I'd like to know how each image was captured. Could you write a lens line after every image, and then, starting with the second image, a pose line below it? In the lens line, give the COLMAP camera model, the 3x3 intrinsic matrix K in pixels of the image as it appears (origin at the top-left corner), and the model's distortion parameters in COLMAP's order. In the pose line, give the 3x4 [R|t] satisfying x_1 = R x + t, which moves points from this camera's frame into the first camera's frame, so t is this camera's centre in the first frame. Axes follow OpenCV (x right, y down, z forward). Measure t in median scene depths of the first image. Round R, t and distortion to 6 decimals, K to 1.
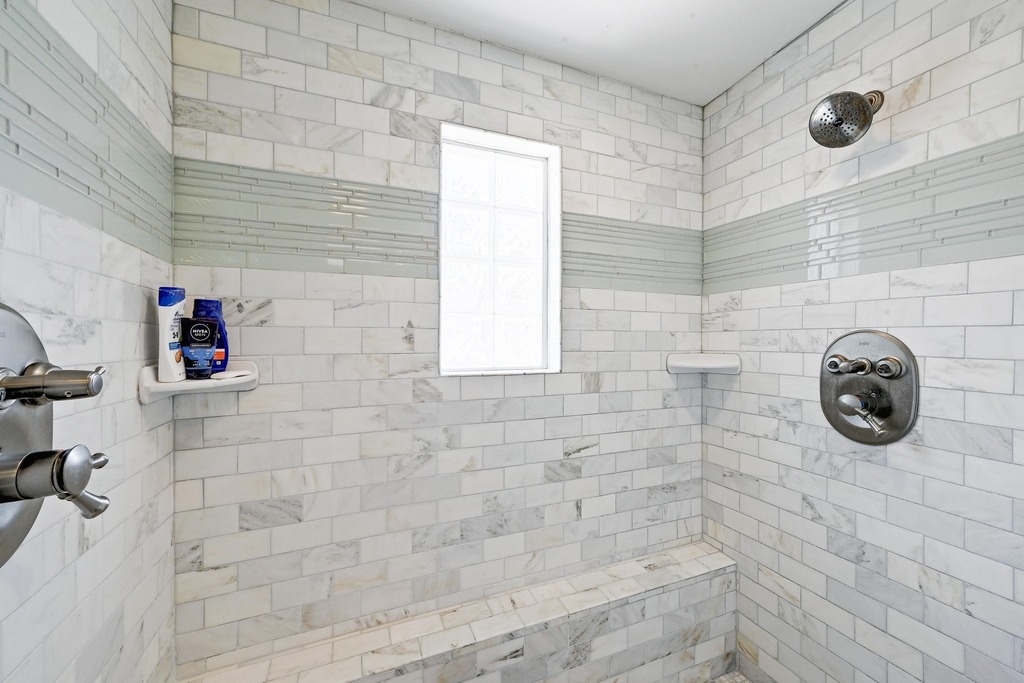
lens RADIAL K [[408.1, 0, 512.3], [0, 408.1, 337.2], [0, 0, 1]] dist [0.004394, -0.000678]
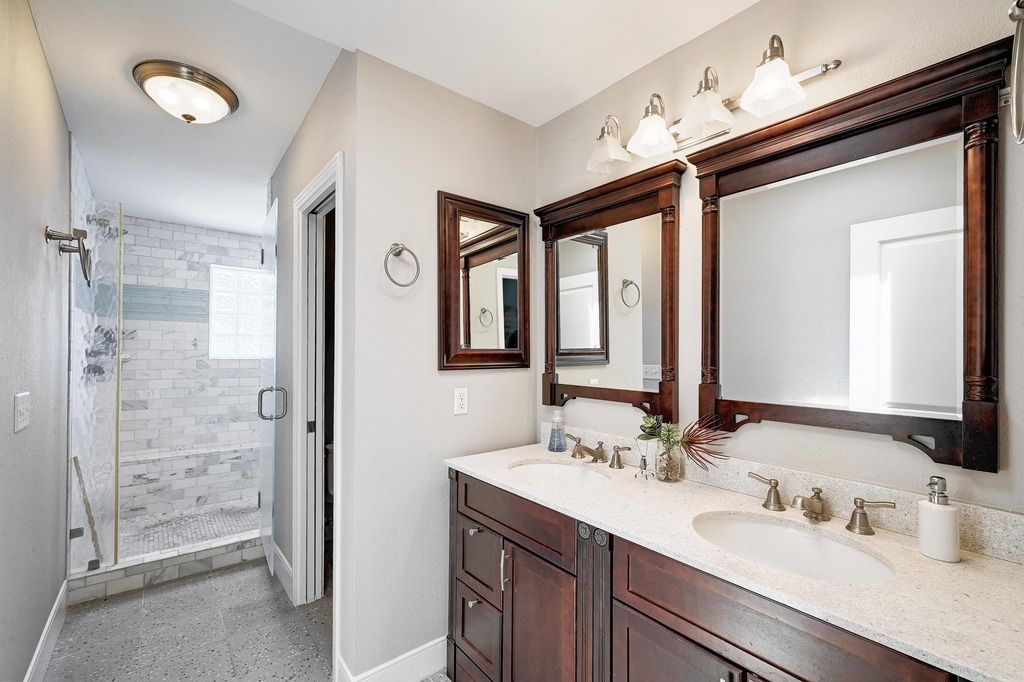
lens RADIAL K [[443.8, 0, 512.0], [0, 443.8, 350.7], [0, 0, 1]] dist [0.015156, 0.000404]
pose [[0.964876, 0.007593, 0.262596, 0.992219], [-0.005150, 0.999937, -0.009990, 0.060688], [-0.262656, 0.008286, 0.964854, -2.398262]]
